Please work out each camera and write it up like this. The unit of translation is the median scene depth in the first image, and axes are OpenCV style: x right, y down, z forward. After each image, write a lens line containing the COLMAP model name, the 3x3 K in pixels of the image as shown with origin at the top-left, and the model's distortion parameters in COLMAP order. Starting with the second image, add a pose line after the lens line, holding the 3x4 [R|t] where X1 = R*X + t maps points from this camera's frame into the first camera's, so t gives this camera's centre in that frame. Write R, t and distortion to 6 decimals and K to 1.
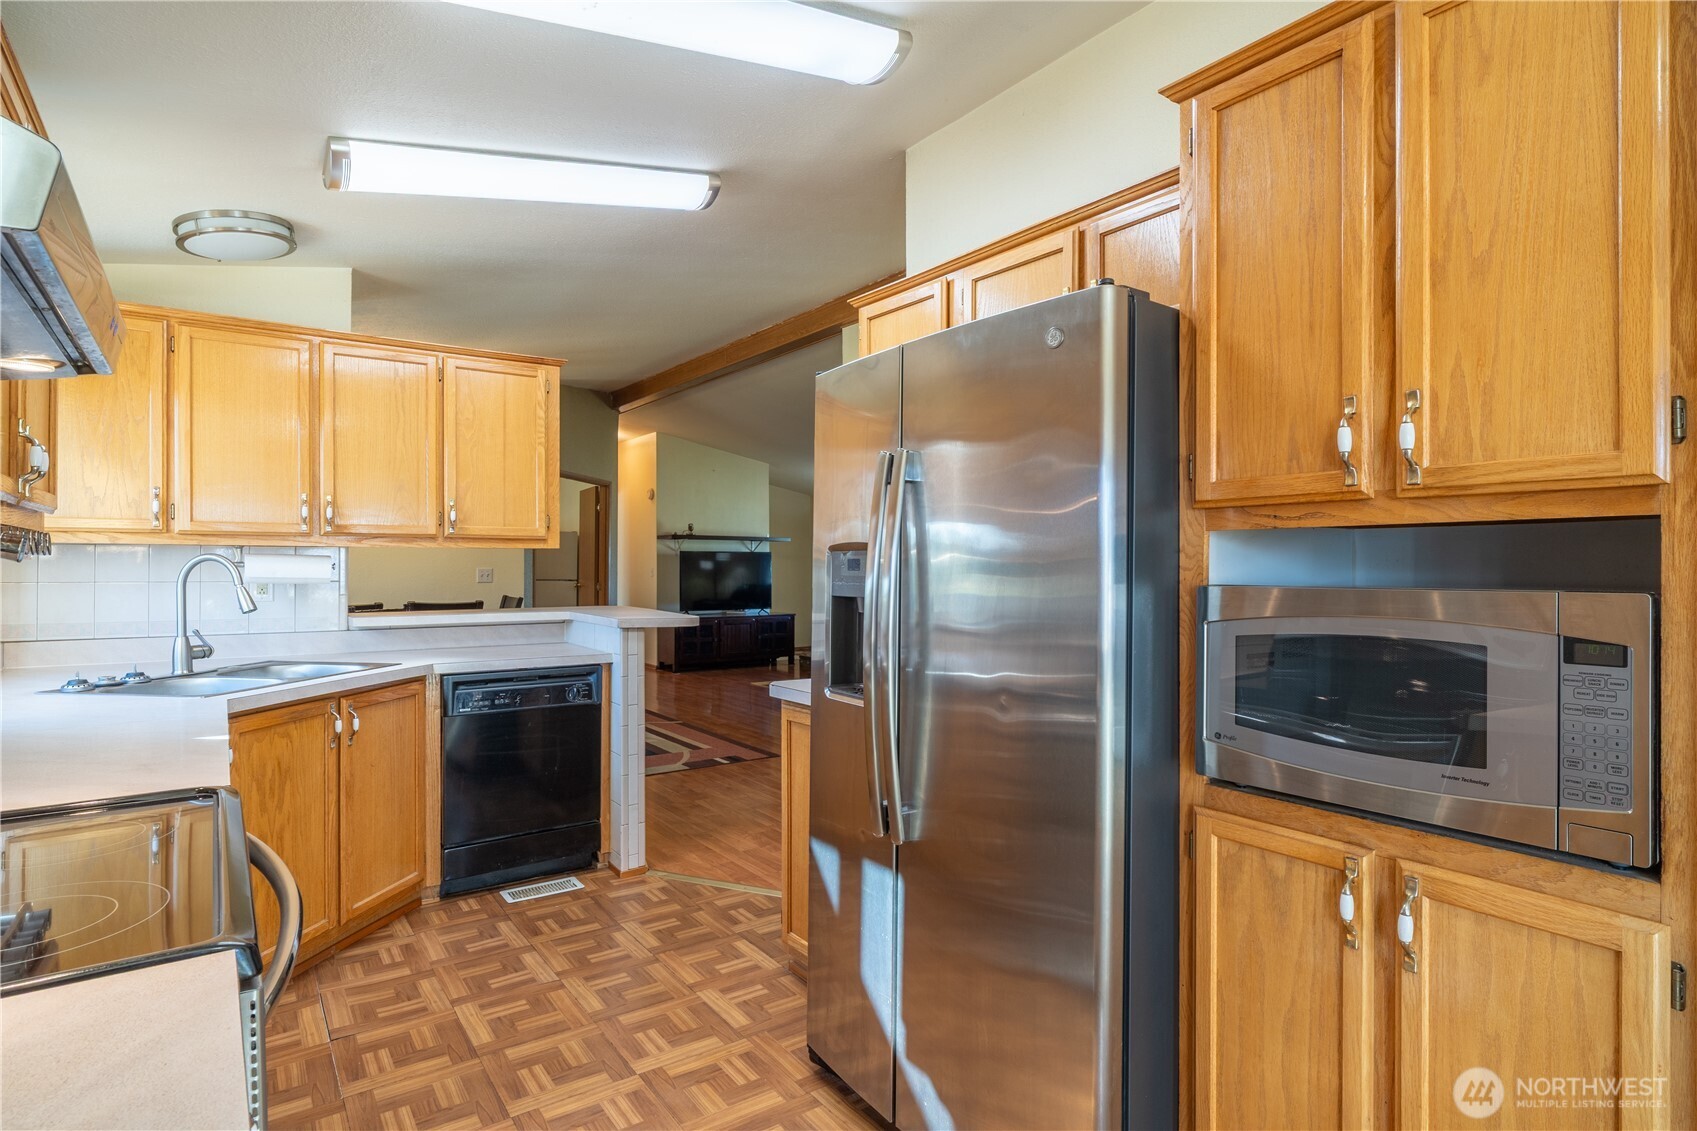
lens RADIAL K [[869.5, 0, 848.5], [0, 869.5, 565.5], [0, 0, 1]] dist [-0.005902, -0.000846]
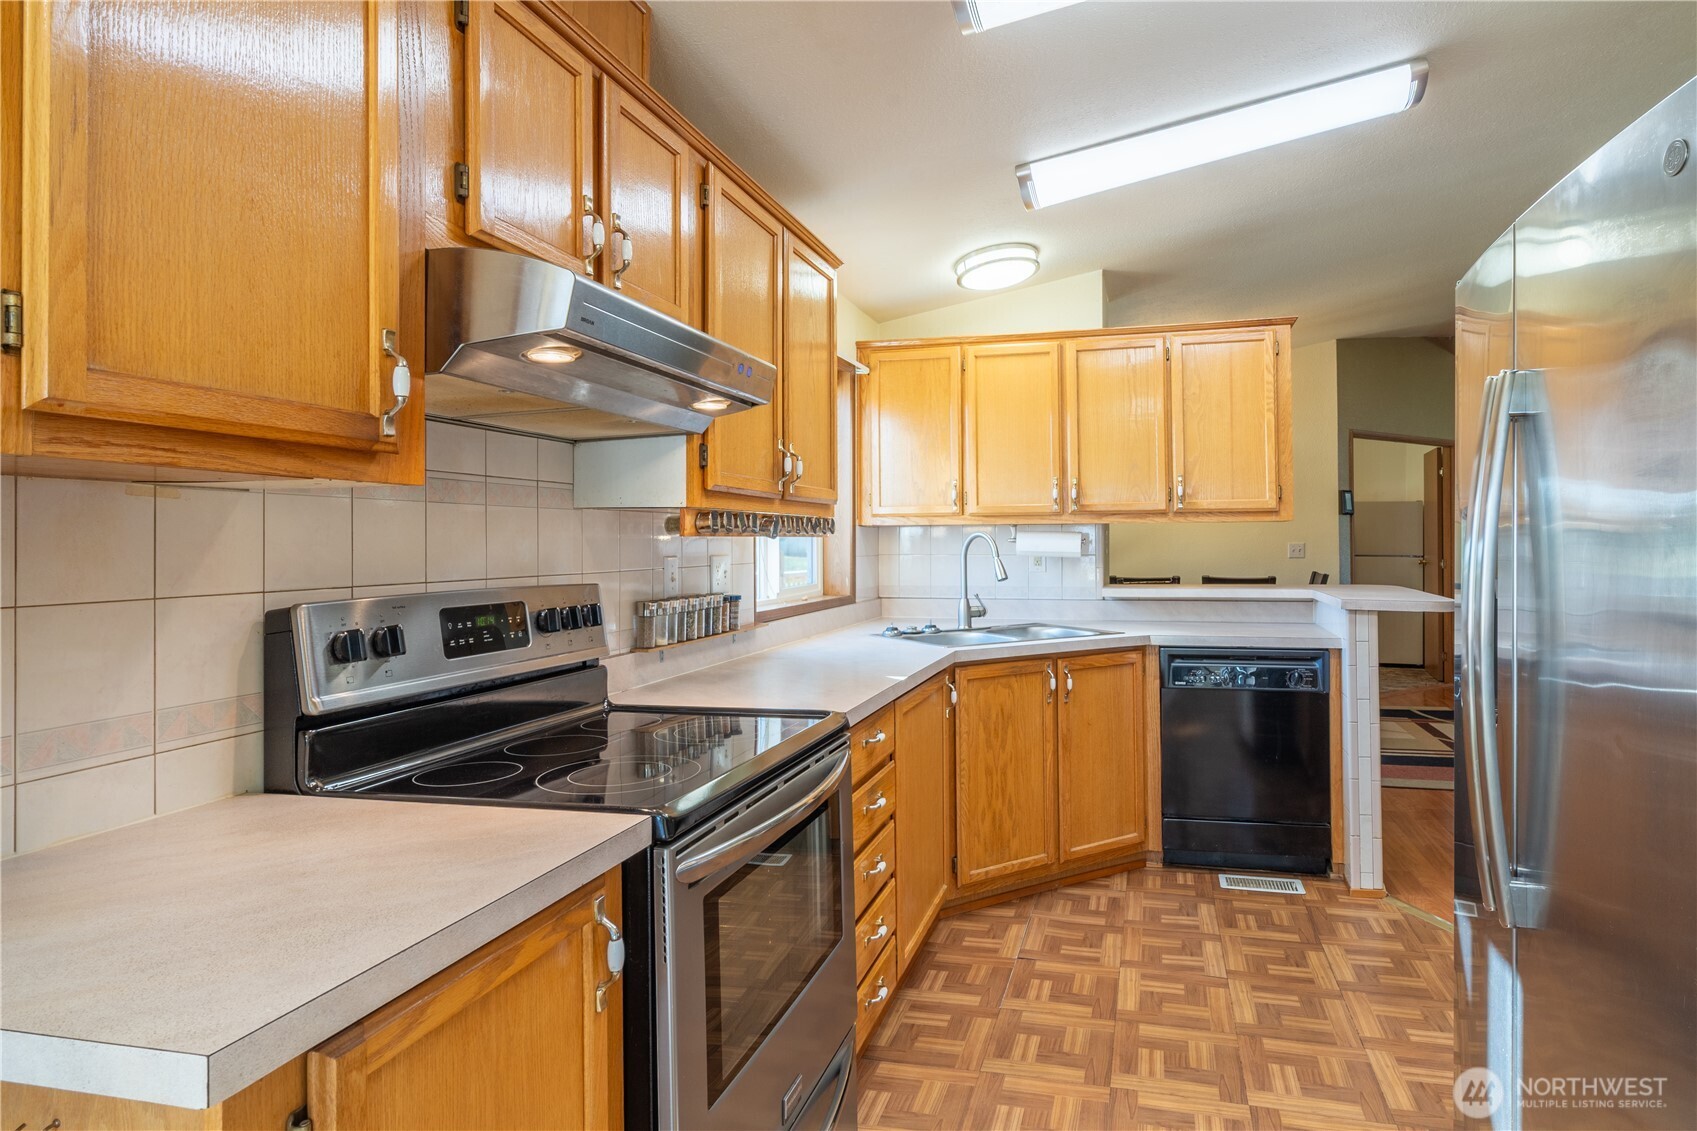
lens RADIAL K [[919.1, 0, 955.6], [0, 919.1, 536.5], [0, 0, 1]] dist [-0.004171, -0.000648]
pose [[0.670463, -0.009872, -0.741877, 0.193128], [0.006561, 0.999951, -0.007377, 0.002463], [0.741914, 0.000079, 0.670495, 0.101556]]
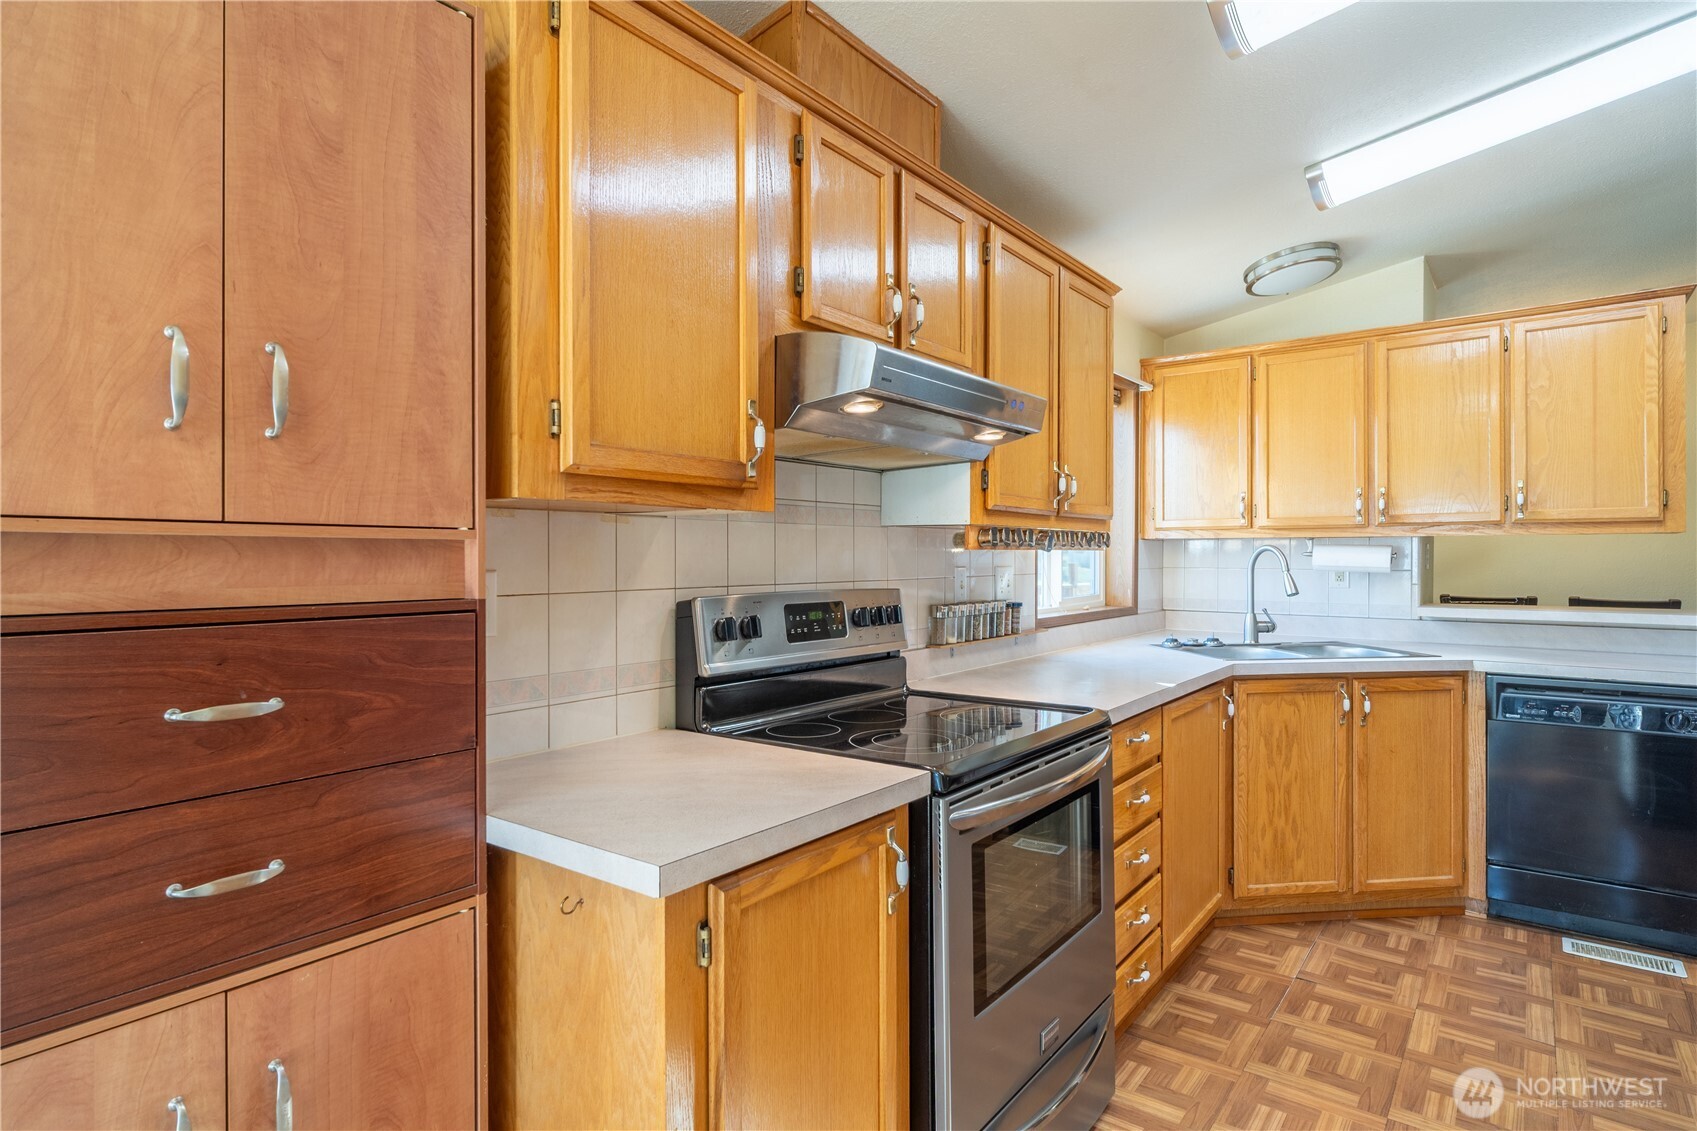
lens RADIAL K [[896.1, 0, 848.5], [0, 896.1, 565.5], [0, 0, 1]] dist [-0.004886, -0.000159]
pose [[0.290004, 0.009222, -0.956981, 0.263617], [0.000348, 0.999952, 0.009741, 0.002192], [0.957025, -0.003158, 0.289987, 0.085697]]
